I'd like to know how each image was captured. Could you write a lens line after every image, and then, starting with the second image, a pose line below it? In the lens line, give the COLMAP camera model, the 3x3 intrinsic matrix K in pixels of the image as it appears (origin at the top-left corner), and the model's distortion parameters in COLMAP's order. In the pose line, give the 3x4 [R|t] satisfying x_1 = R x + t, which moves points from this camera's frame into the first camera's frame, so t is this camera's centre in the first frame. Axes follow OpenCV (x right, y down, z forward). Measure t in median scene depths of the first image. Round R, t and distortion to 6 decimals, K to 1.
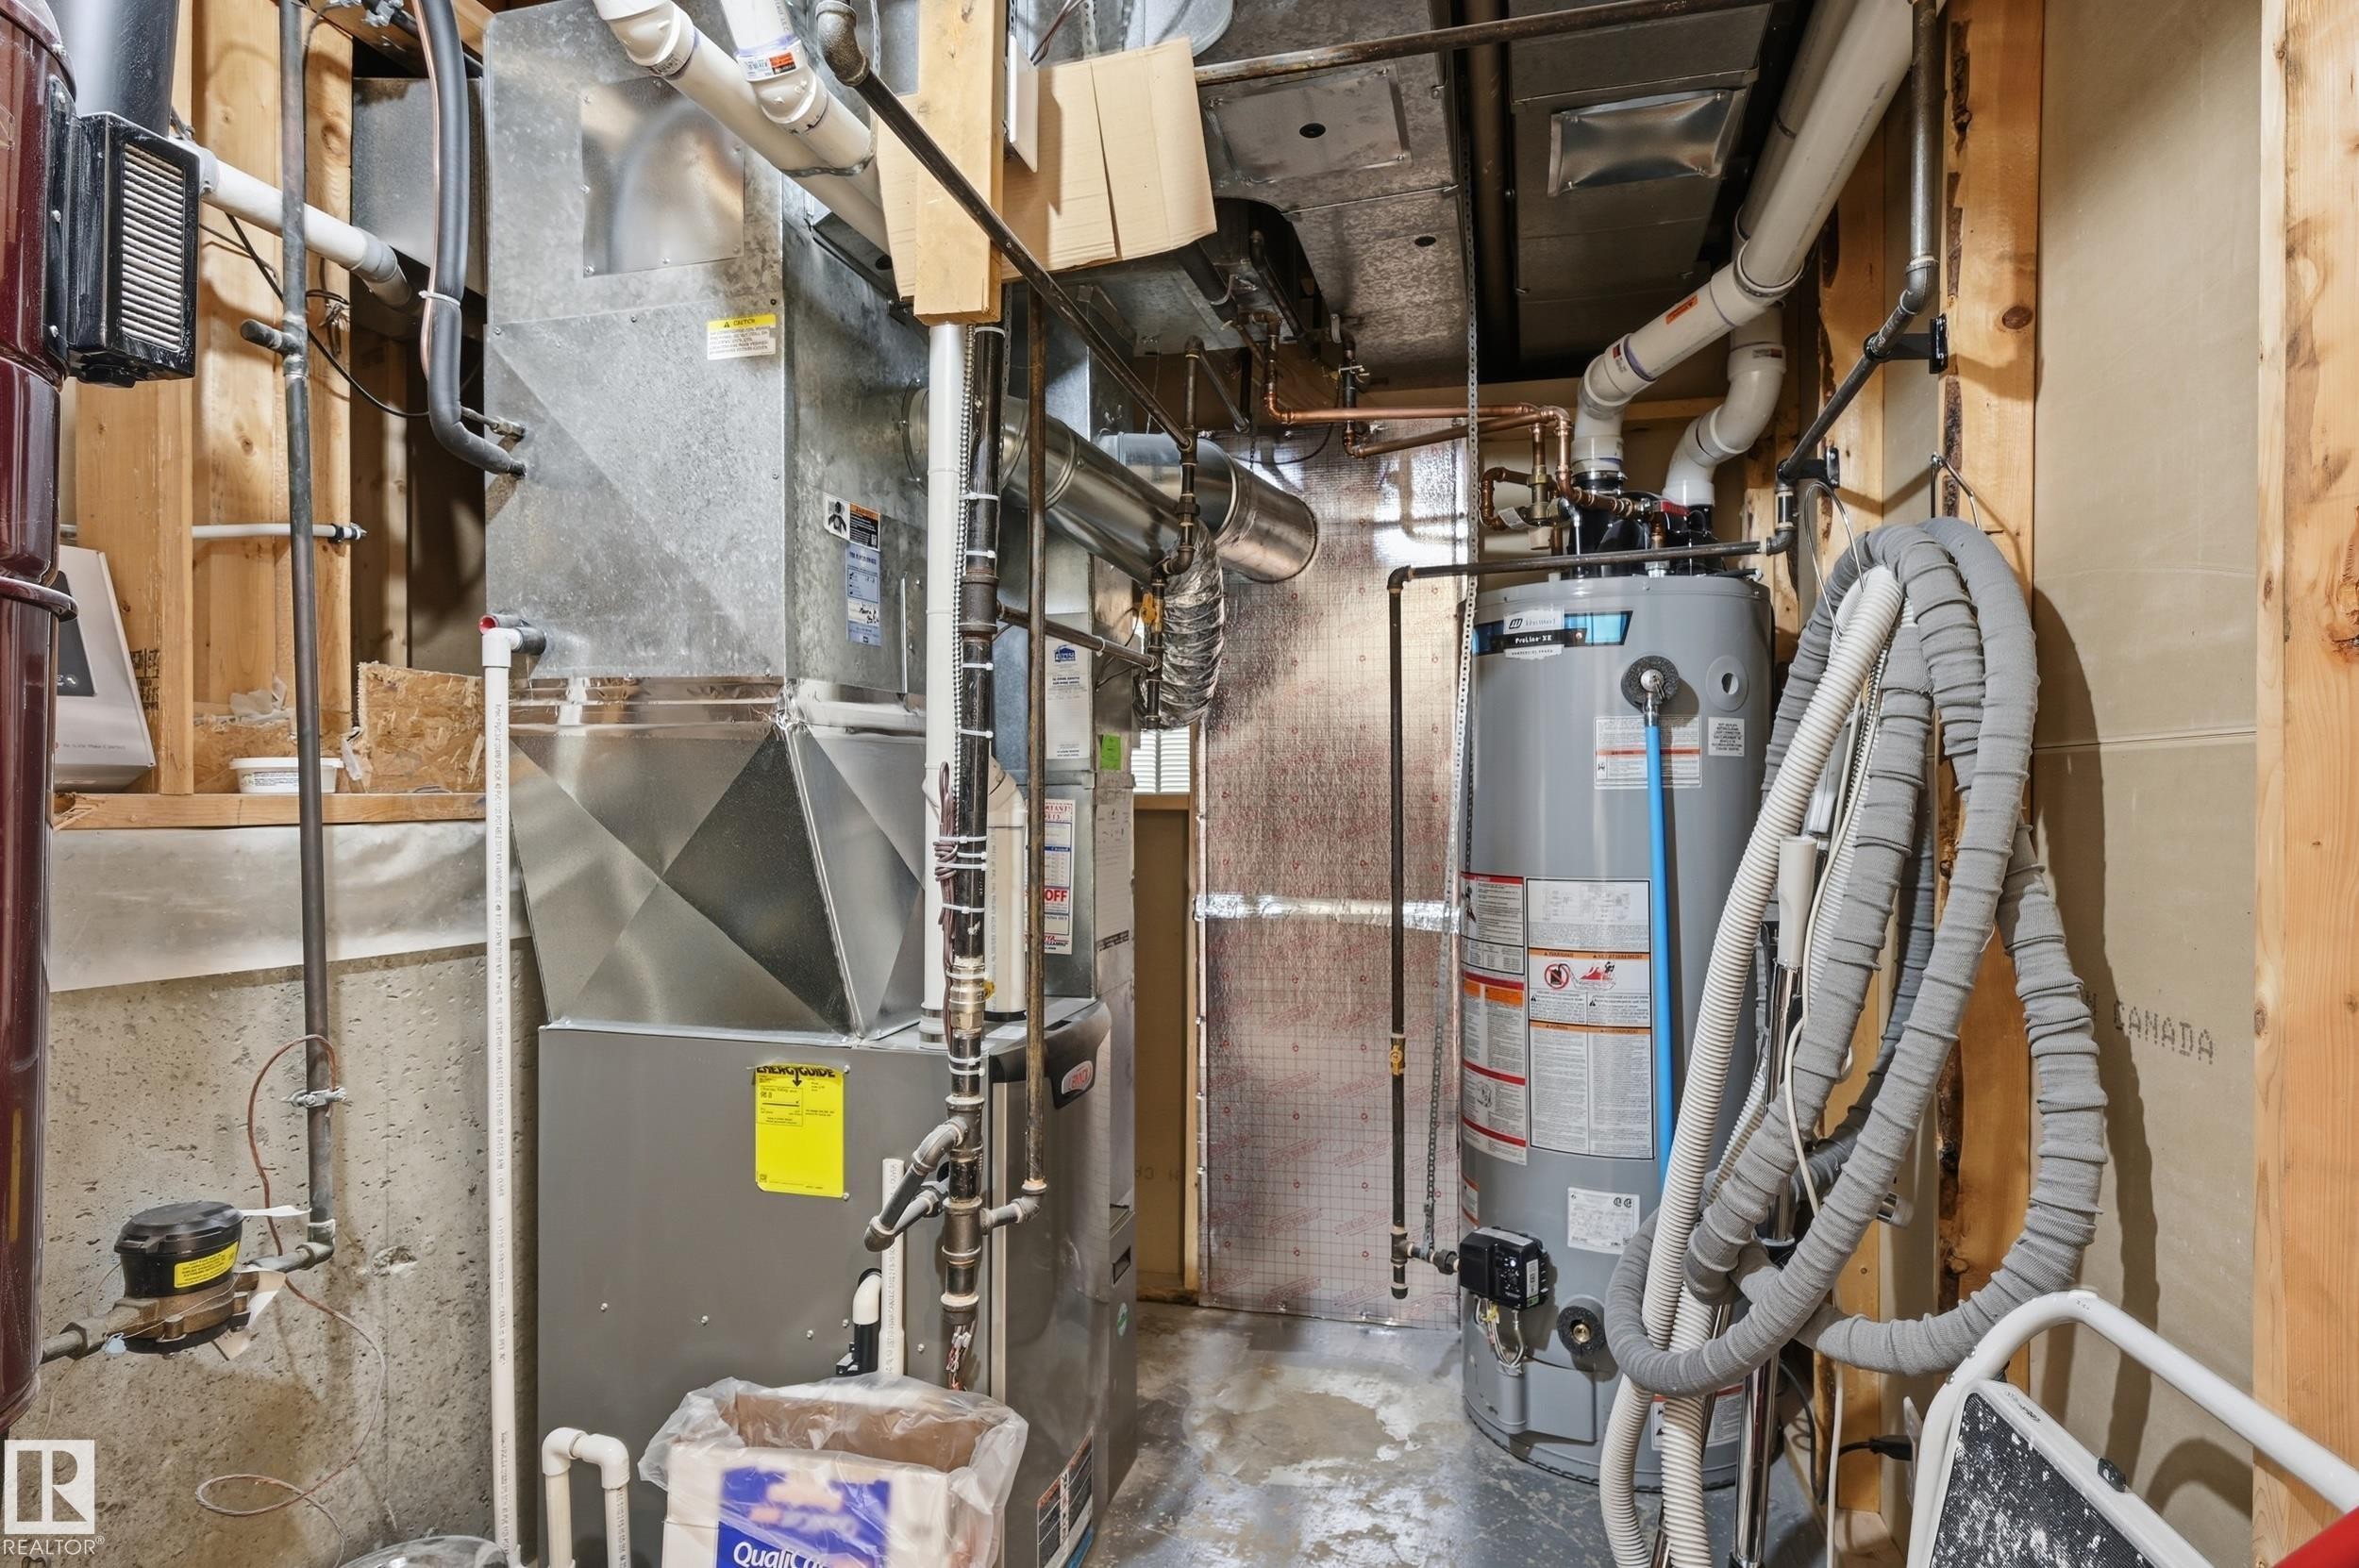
lens RADIAL K [[1307.5, 0, 1169.0], [0, 1307.5, 776.4], [0, 0, 1]] dist [0.003779, 0.000229]
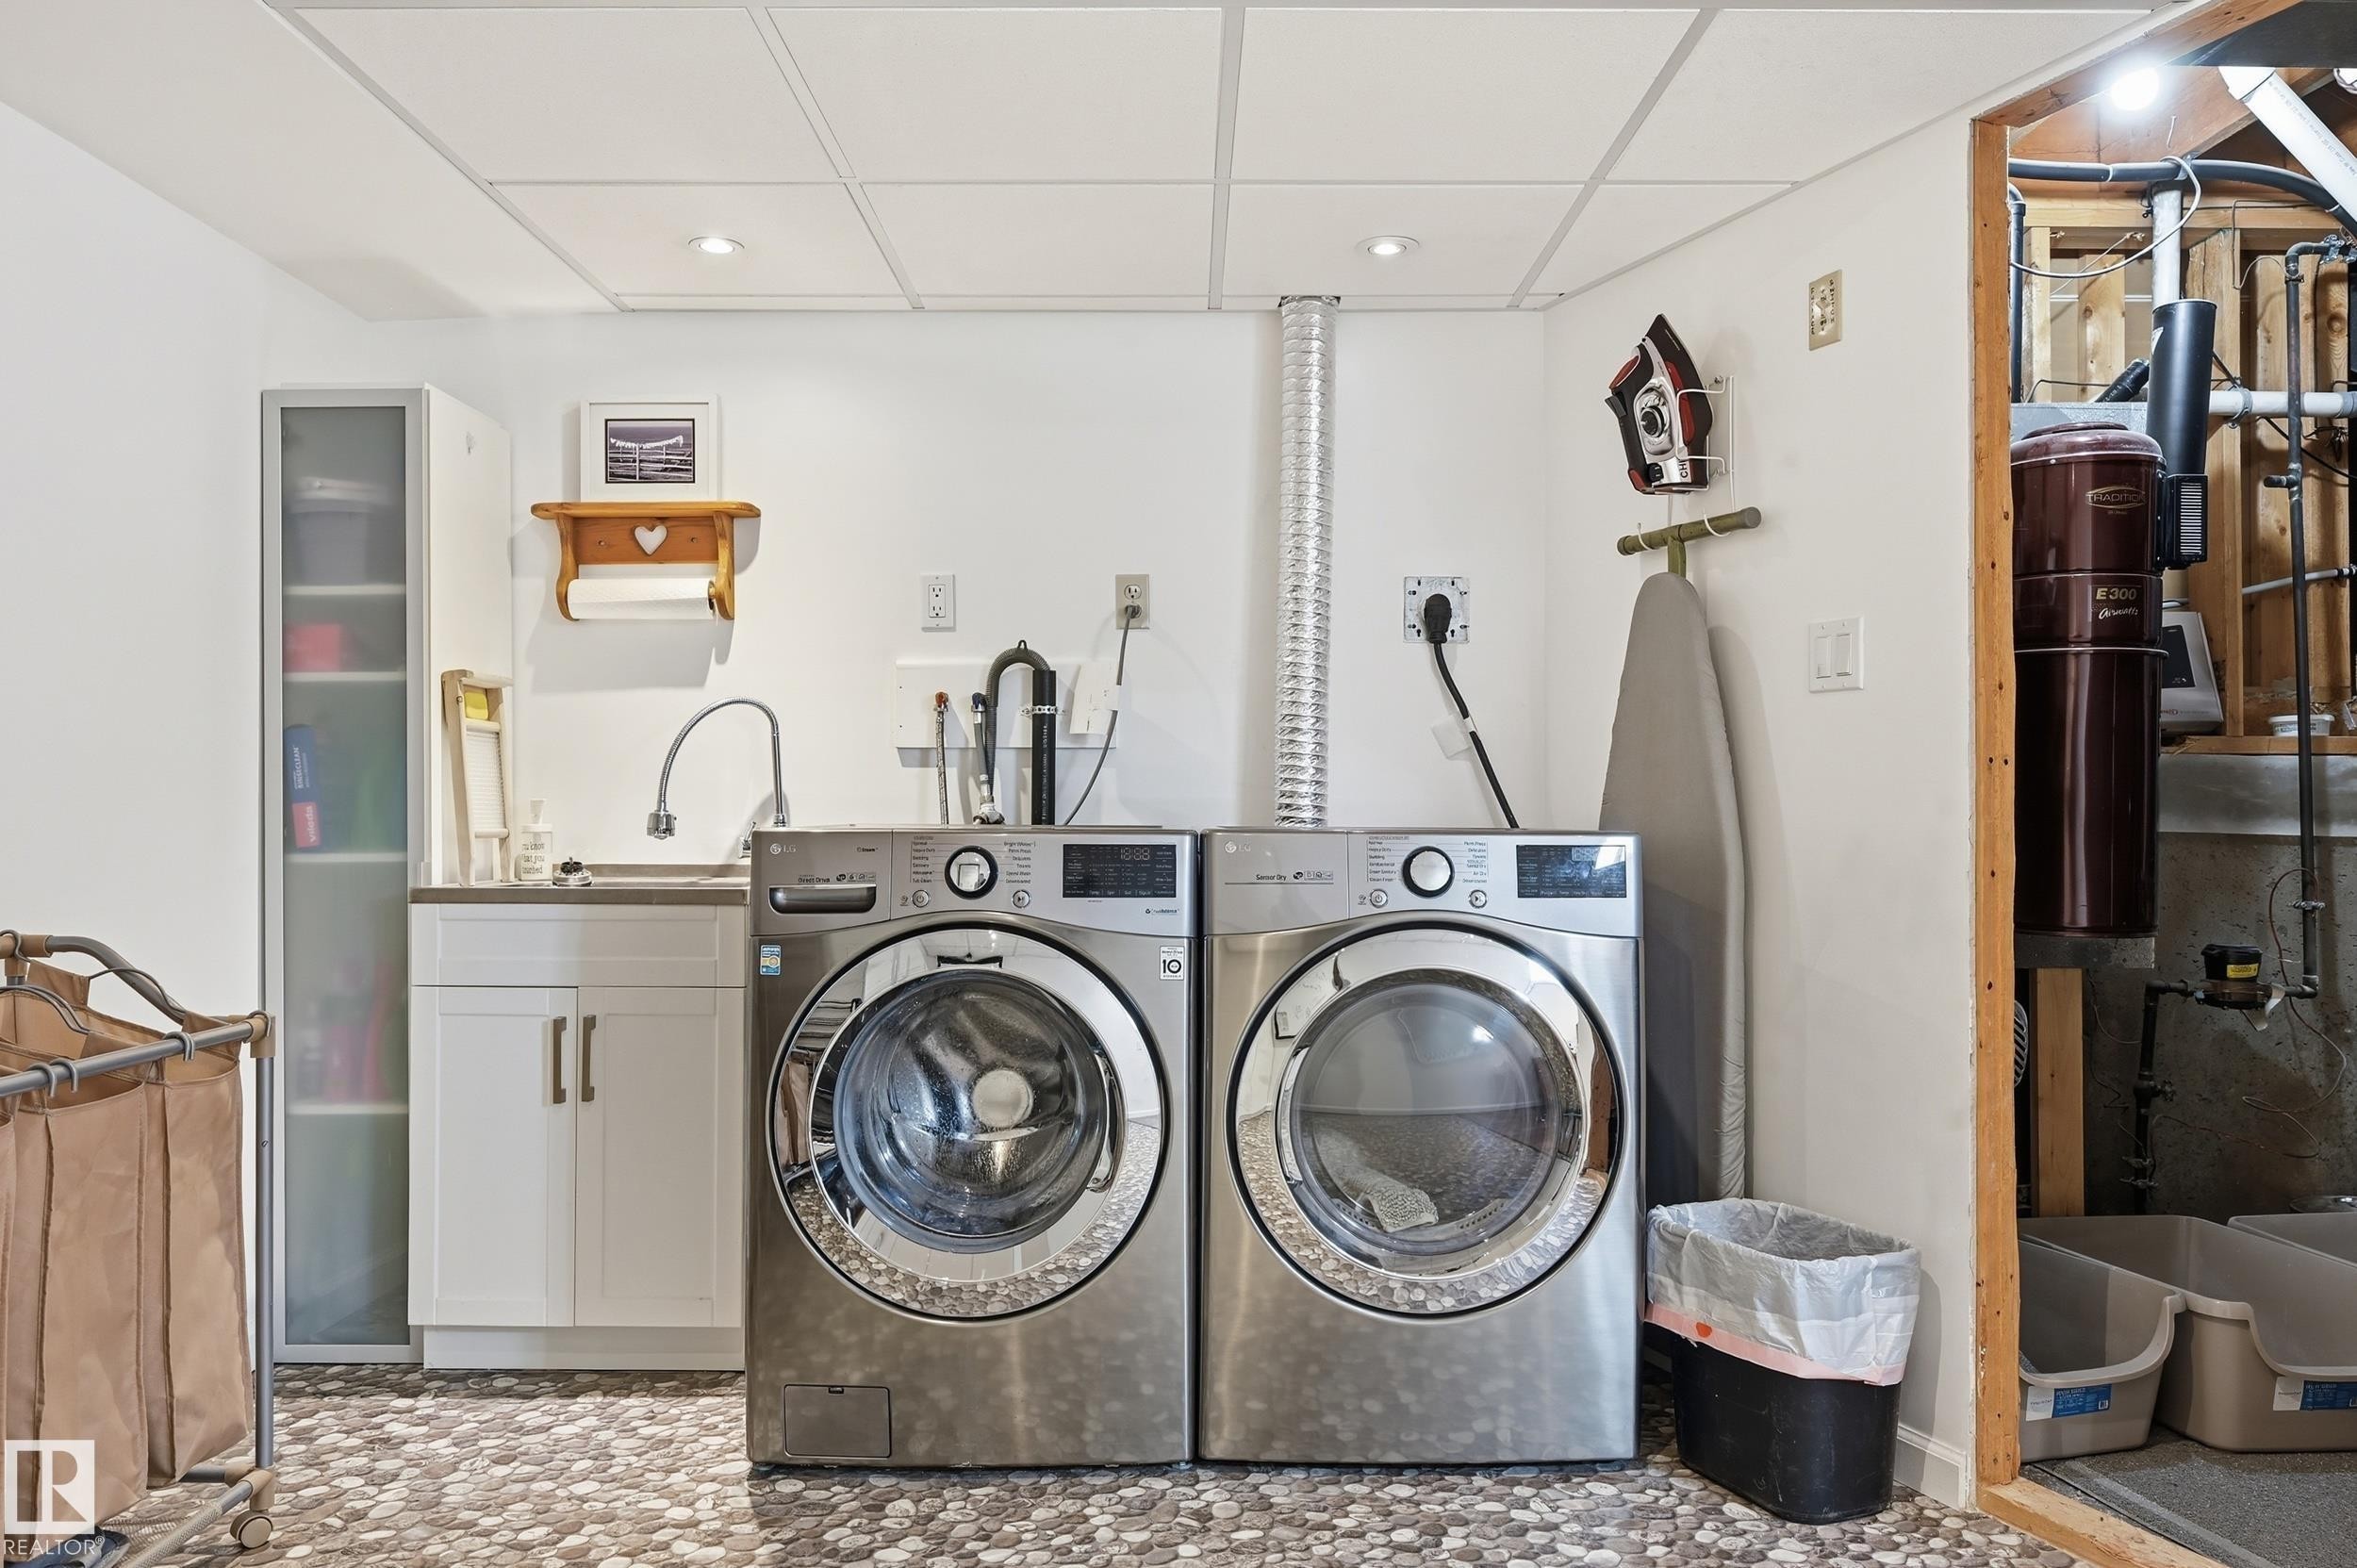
lens RADIAL K [[1637.2, 0, 1178.0], [0, 1637.2, 793.8], [0, 0, 1]] dist [-0.020734, 0.001420]
pose [[0.274888, 0.002588, -0.961473, 1.051892], [0.009627, 0.999939, 0.005444, 0.067866], [0.961428, -0.010752, 0.274846, -1.084908]]
